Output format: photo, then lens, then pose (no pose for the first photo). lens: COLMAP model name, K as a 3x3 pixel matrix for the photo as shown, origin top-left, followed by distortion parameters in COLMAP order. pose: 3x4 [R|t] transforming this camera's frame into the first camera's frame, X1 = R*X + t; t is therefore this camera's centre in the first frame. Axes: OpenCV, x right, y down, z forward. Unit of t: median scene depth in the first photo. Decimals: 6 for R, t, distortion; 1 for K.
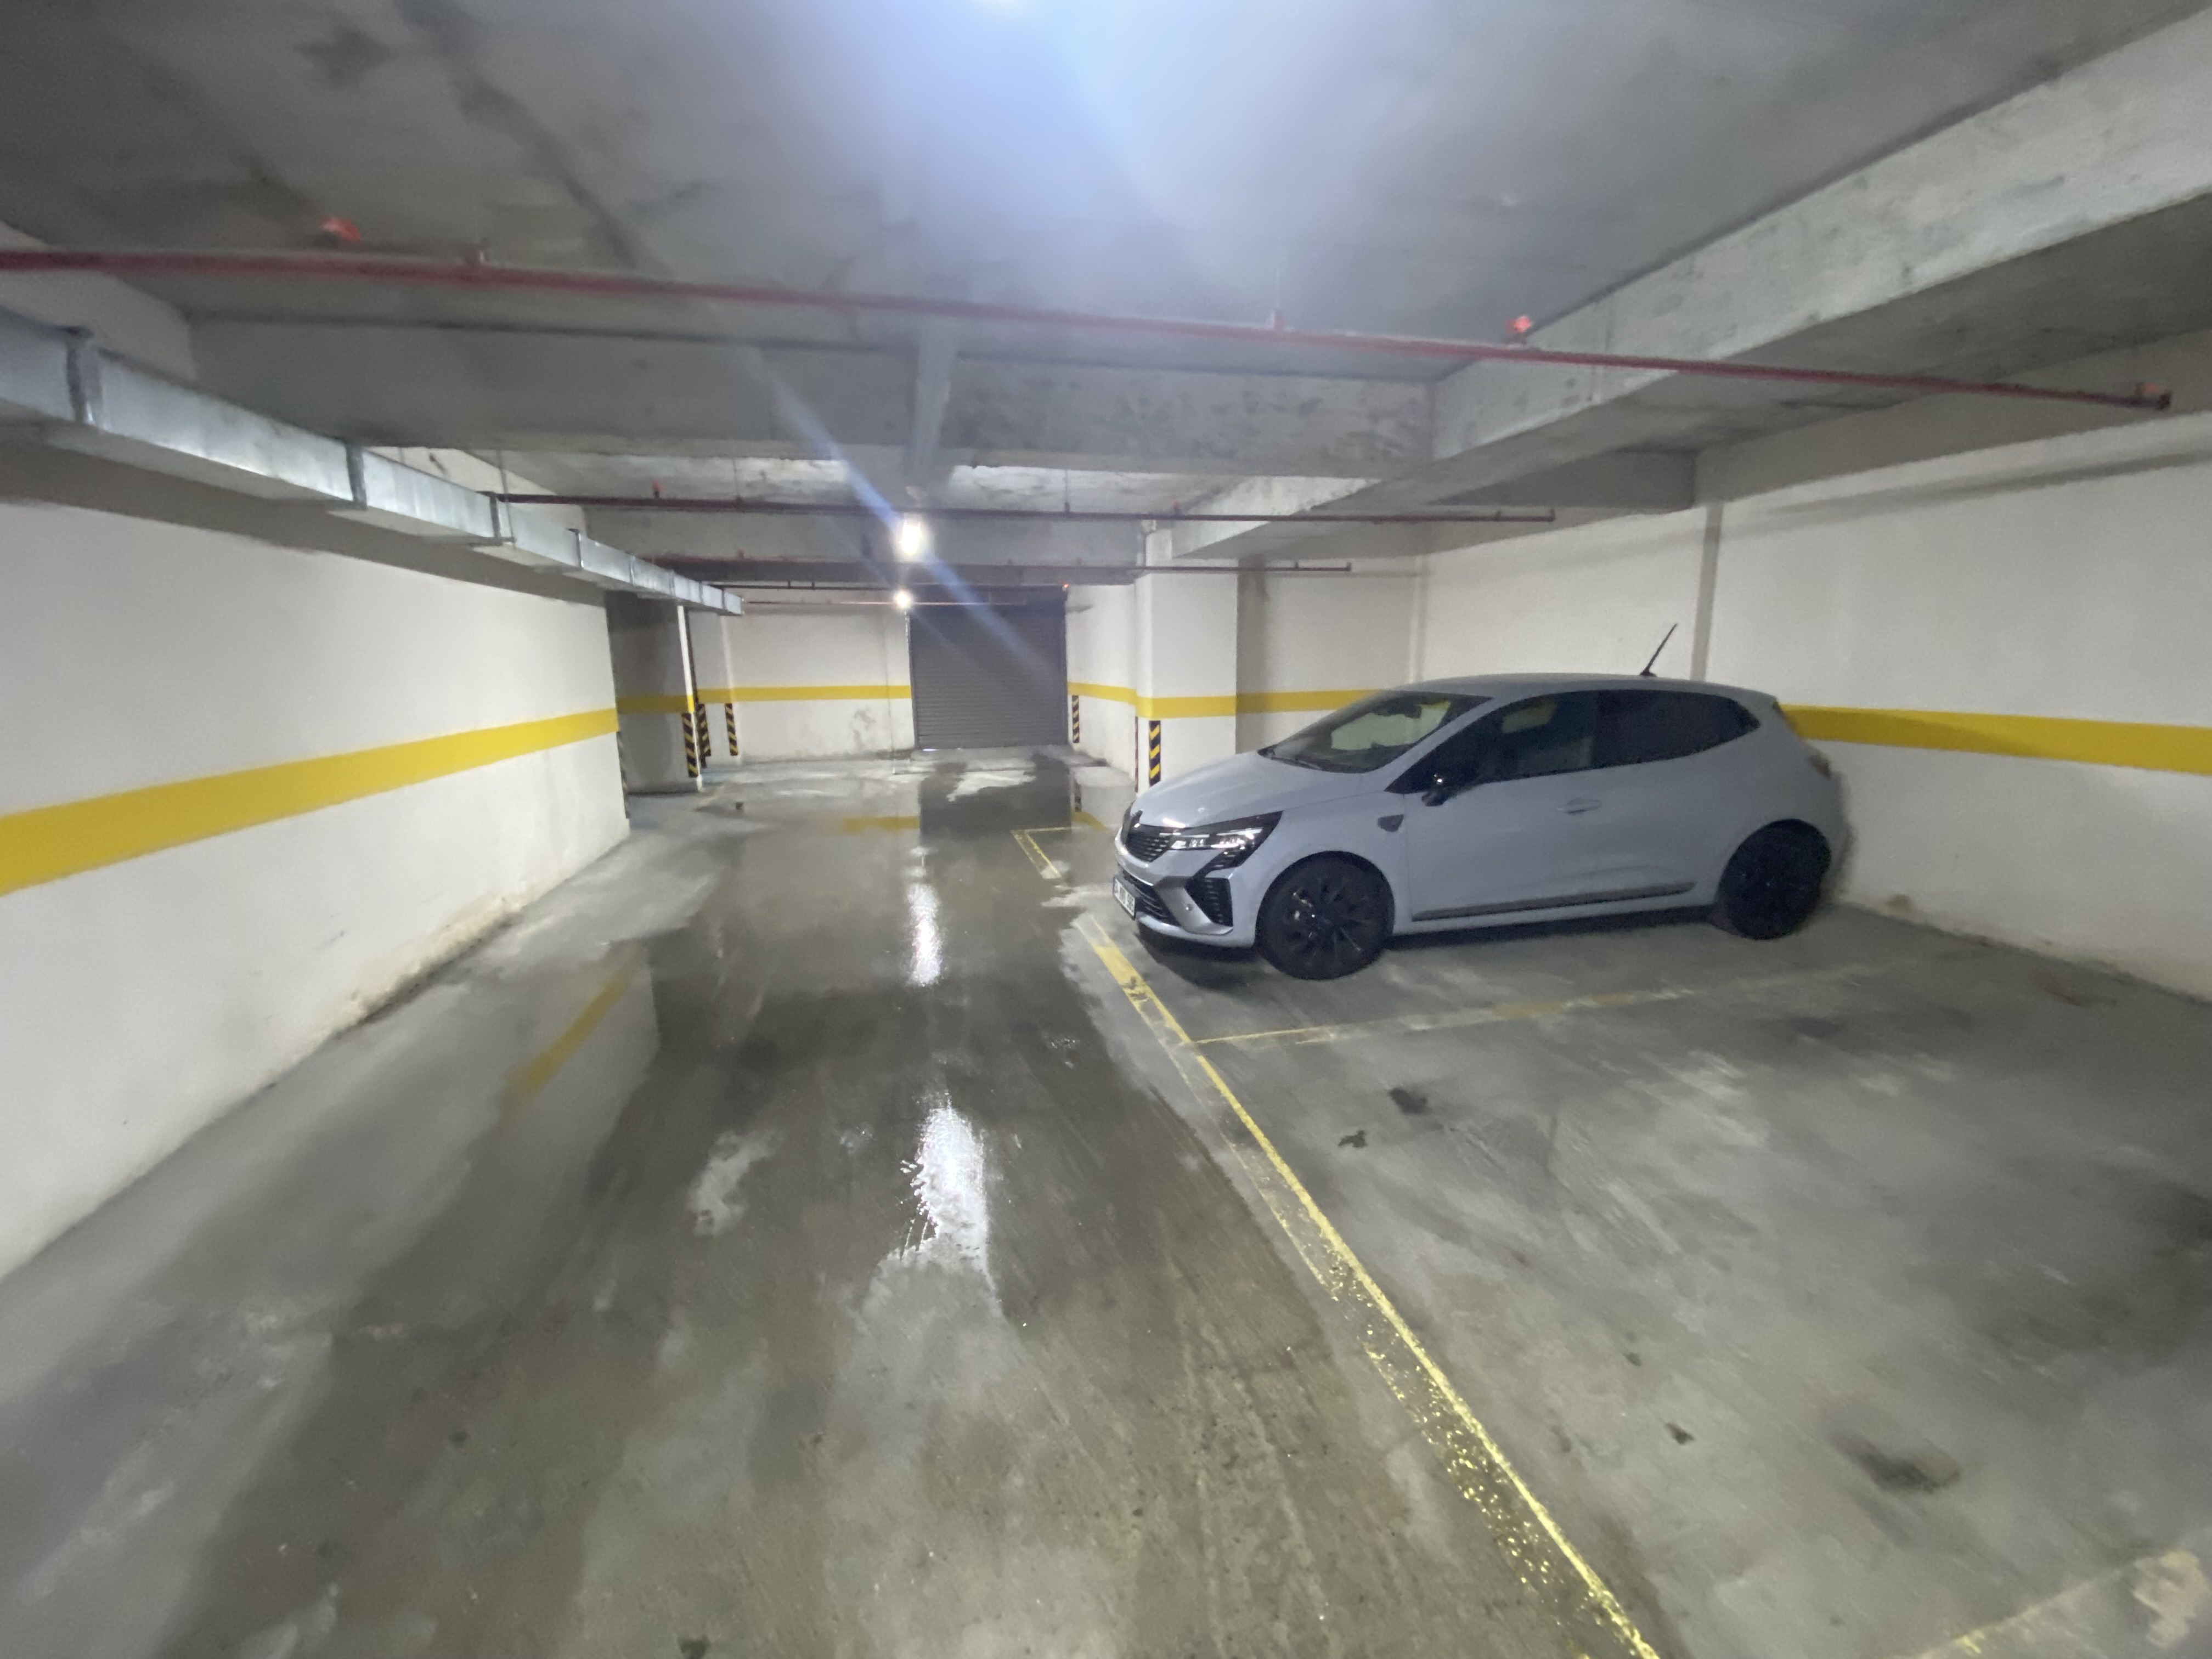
lens RADIAL K [[896.6, 0, 1113.4], [0, 896.6, 825.6], [0, 0, 1]] dist [0.038196, -0.036032]
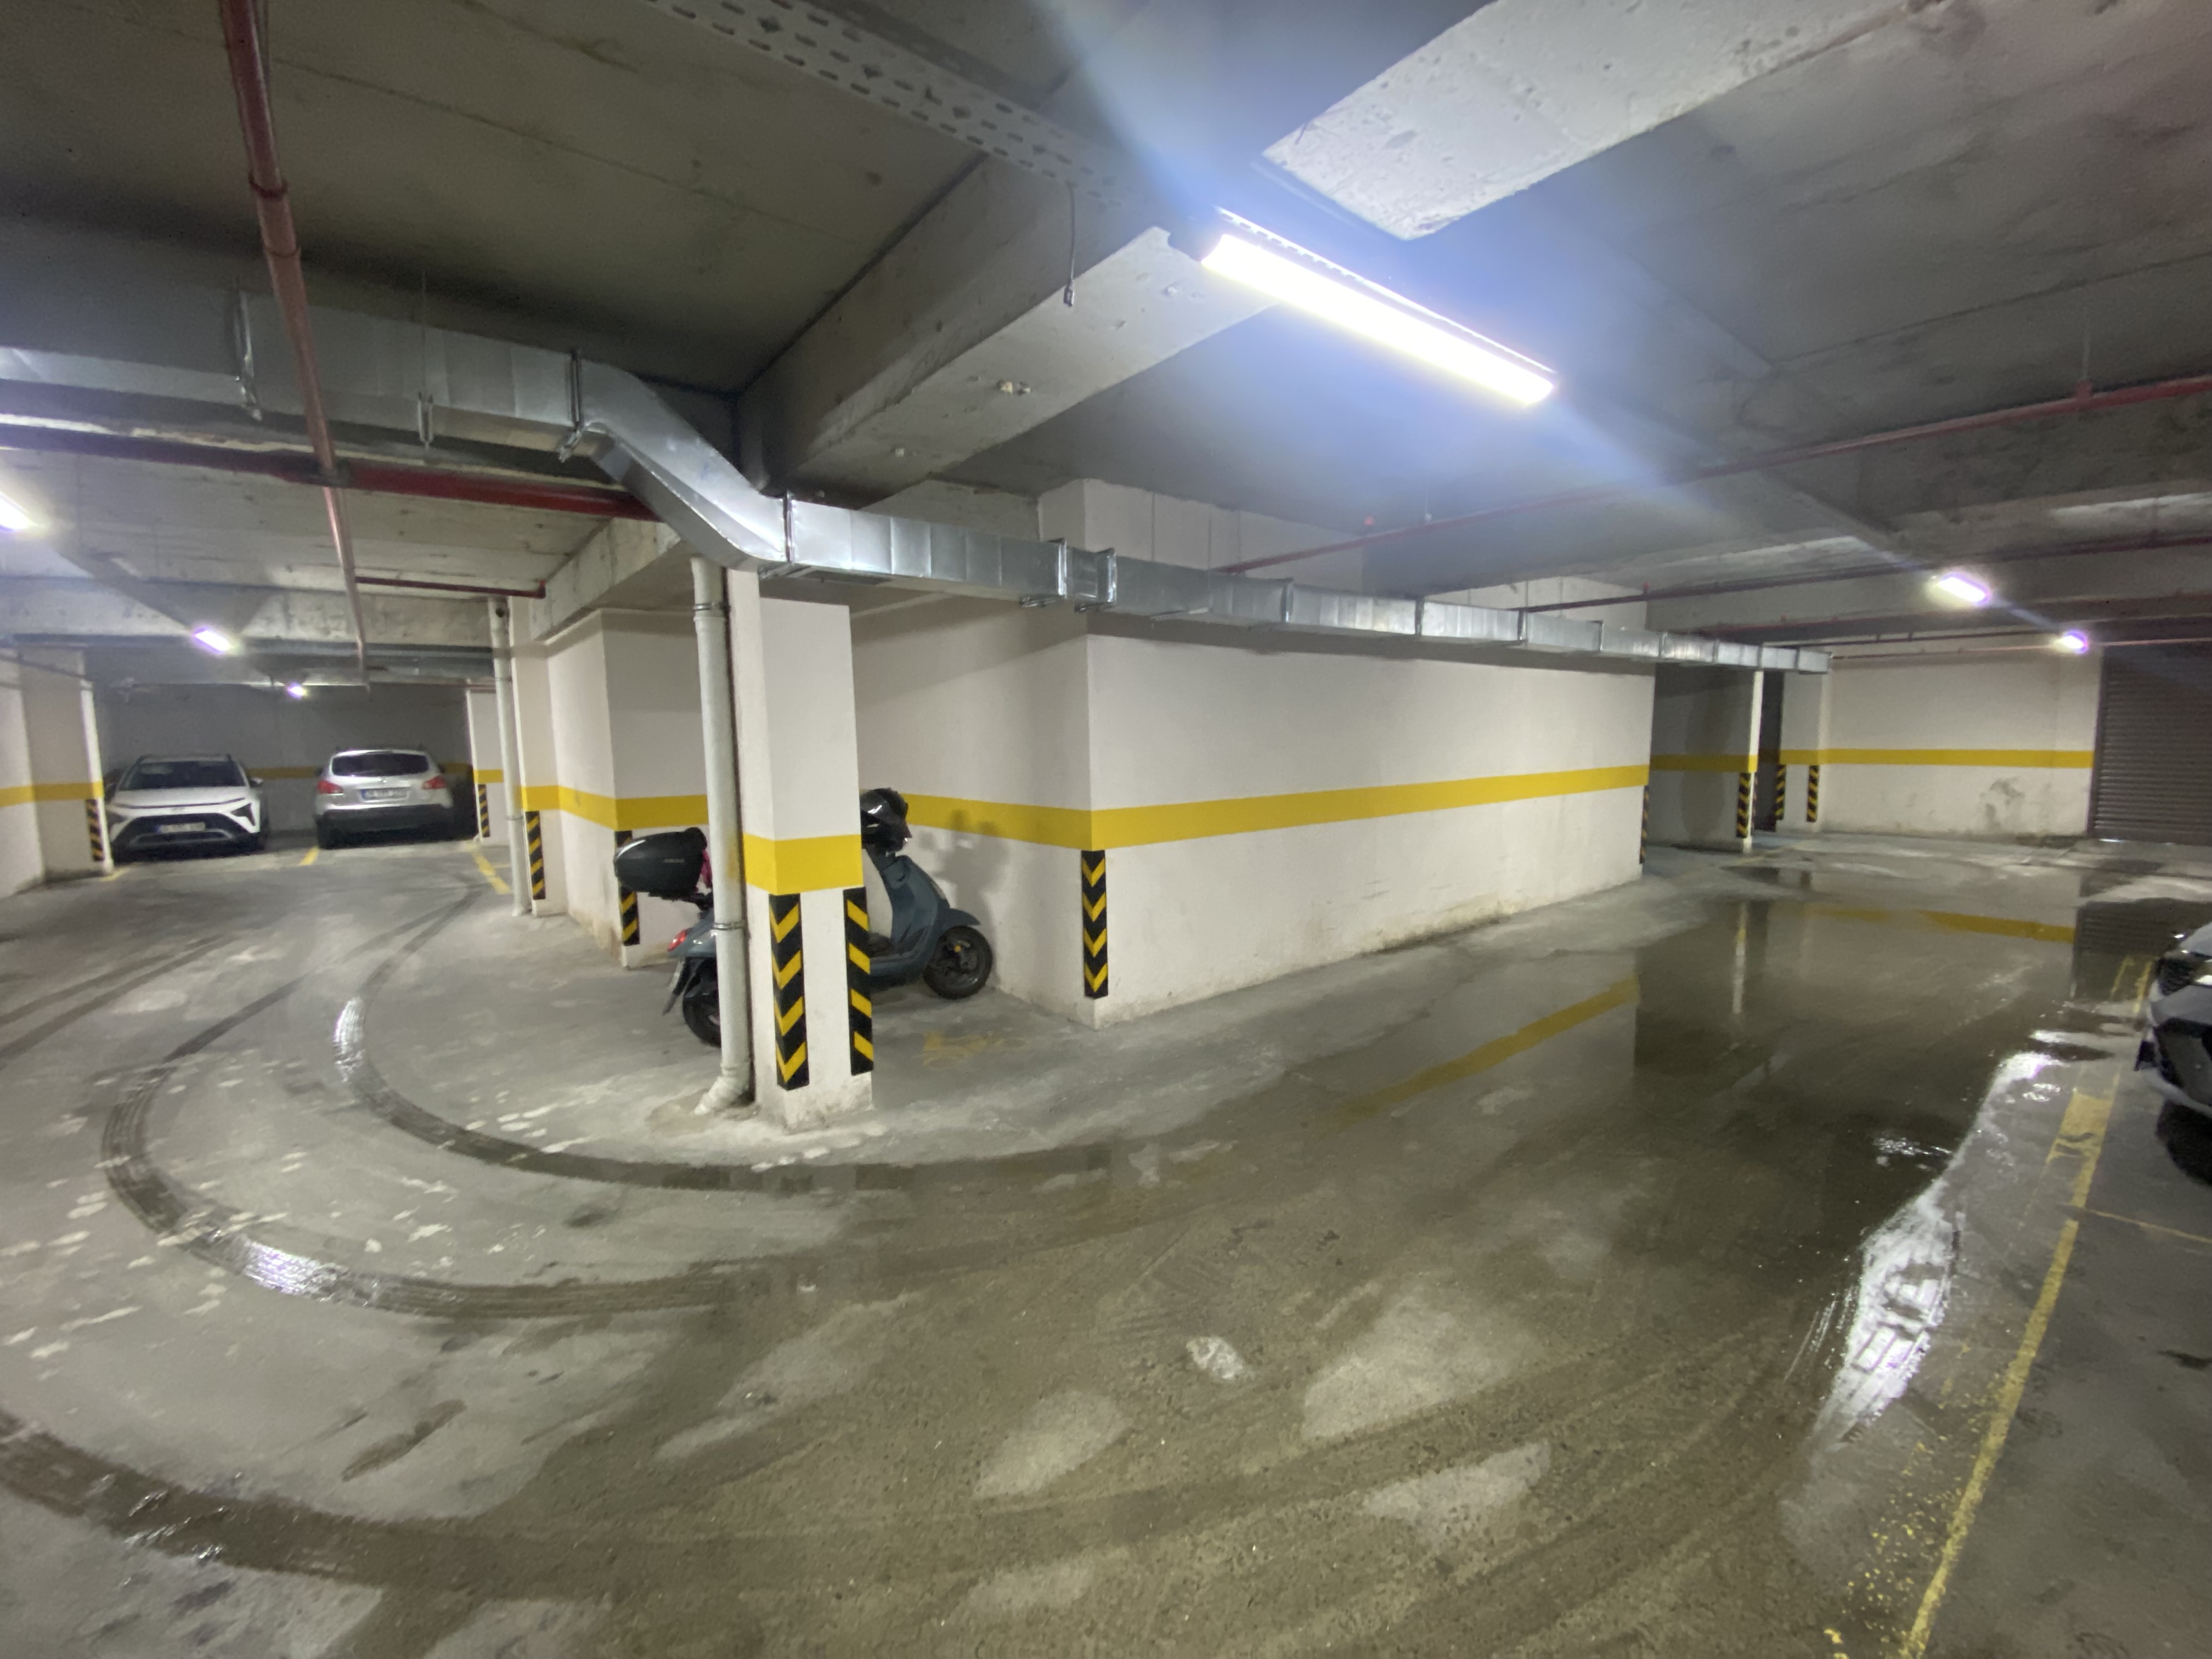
lens RADIAL K [[896.6, 0, 1113.4], [0, 896.6, 825.6], [0, 0, 1]] dist [0.038196, -0.036032]
pose [[0.433614, 0.102768, -0.895219, 0.175038], [-0.156610, 0.986951, 0.037442, 0.005327], [0.887385, 0.123965, 0.444050, -0.072515]]
